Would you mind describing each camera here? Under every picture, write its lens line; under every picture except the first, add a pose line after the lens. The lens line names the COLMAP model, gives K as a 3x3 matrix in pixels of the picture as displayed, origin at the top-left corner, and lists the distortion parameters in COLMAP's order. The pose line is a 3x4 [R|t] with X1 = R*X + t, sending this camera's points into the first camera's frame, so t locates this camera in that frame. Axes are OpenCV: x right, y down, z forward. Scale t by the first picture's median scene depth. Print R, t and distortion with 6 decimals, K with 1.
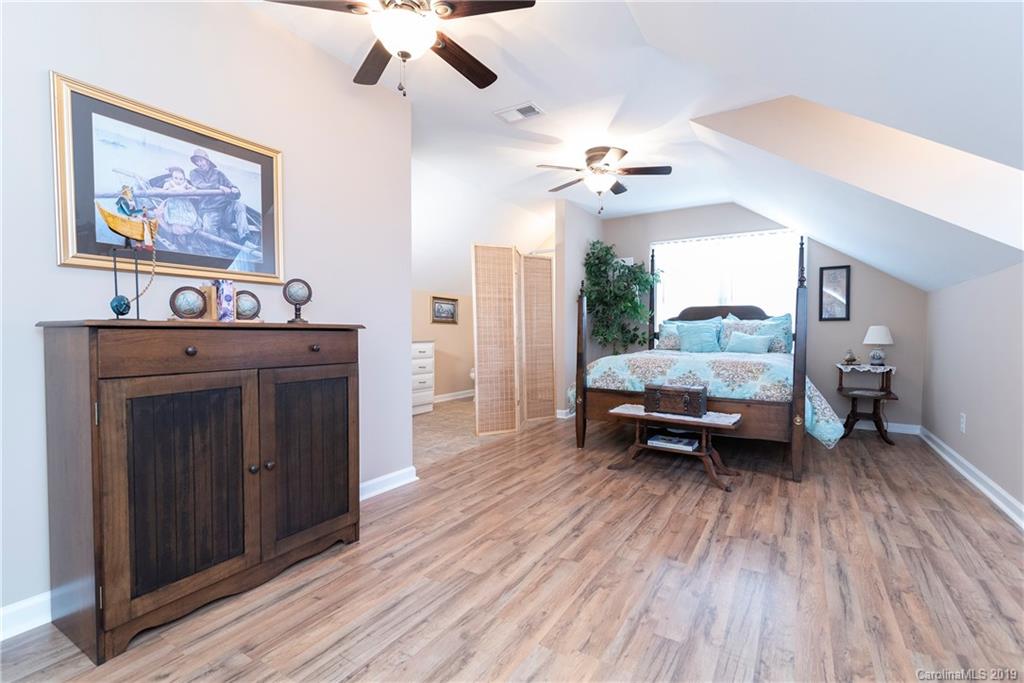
lens RADIAL K [[458.2, 0, 517.5], [0, 458.2, 341.1], [0, 0, 1]] dist [0.013010, -0.000732]
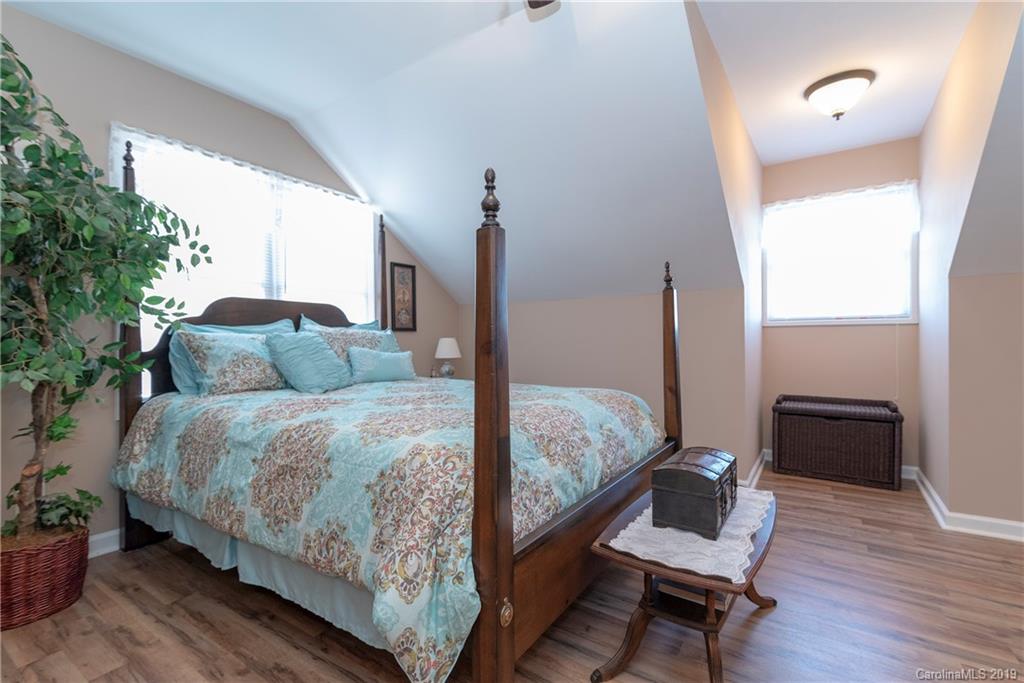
lens RADIAL K [[458.2, 0, 512.4], [0, 458.2, 344.3], [0, 0, 1]] dist [0.013010, -0.000732]
pose [[0.040326, -0.011589, 0.999119, -0.104345], [0.026843, 0.999584, 0.010511, -0.024741], [-0.998826, 0.026396, 0.040620, 0.772595]]
